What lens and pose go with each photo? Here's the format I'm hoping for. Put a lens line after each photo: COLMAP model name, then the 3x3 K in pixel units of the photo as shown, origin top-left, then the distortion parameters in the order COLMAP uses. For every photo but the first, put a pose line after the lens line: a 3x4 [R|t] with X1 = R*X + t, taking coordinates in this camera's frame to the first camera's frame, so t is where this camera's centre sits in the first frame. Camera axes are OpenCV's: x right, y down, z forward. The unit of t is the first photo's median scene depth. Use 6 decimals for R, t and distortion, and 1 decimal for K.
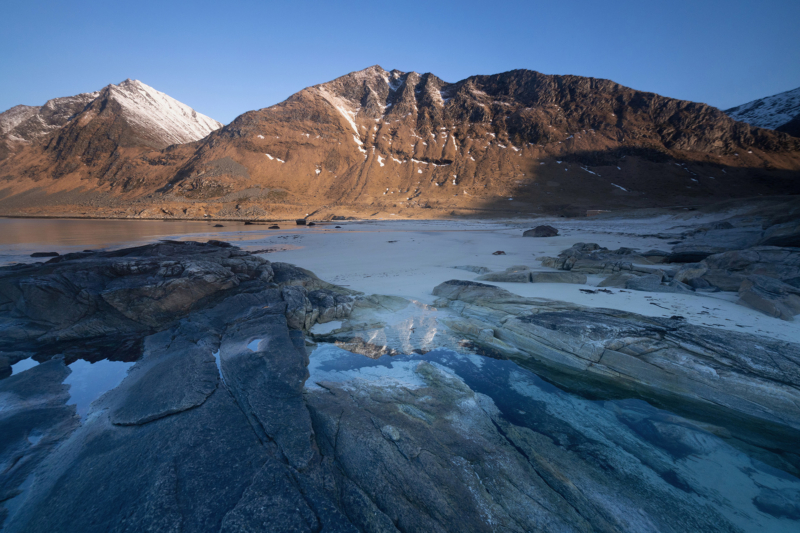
lens RADIAL K [[341.5, 0, 402.1], [0, 341.5, 269.1], [0, 0, 1]] dist [-0.002487, -0.000315]
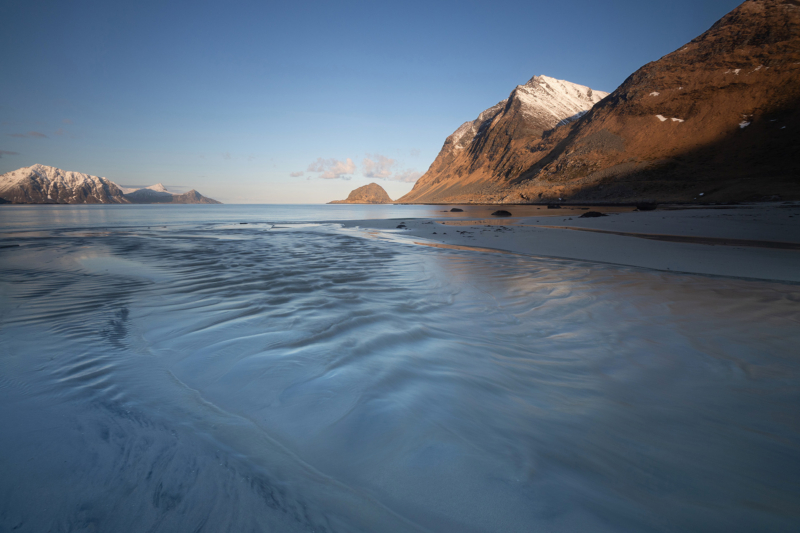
lens RADIAL K [[341.5, 0, 402.1], [0, 341.5, 269.1], [0, 0, 1]] dist [-0.002487, -0.000315]
pose [[0.513946, 0.145936, -0.845318, -0.001883], [-0.109445, 0.988525, 0.104117, -0.017034], [0.850812, 0.039005, 0.524020, 0.128995]]
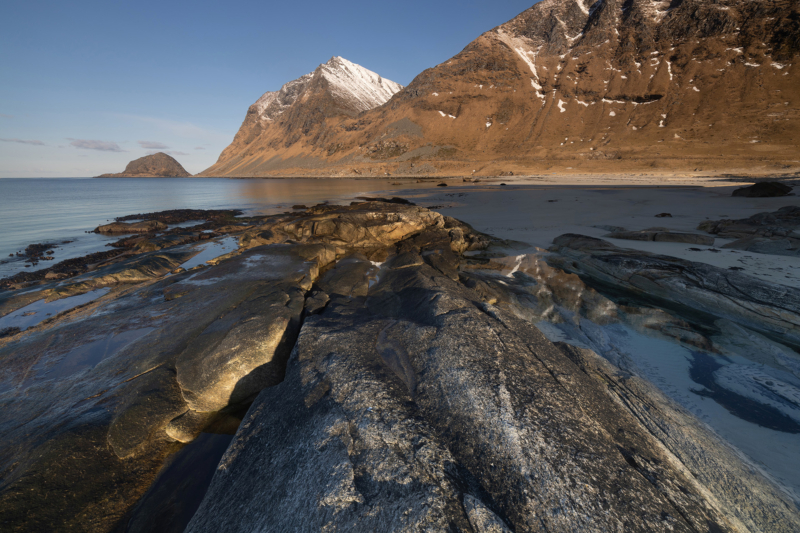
lens RADIAL K [[340.4, 0, 396.0], [0, 340.4, 265.9], [0, 0, 1]] dist [-0.000905, -0.000111]
pose [[0.884001, 0.101006, -0.456442, 0.001780], [-0.047591, 0.990751, 0.127074, 0.000221], [0.465056, -0.090611, 0.880632, -0.005399]]
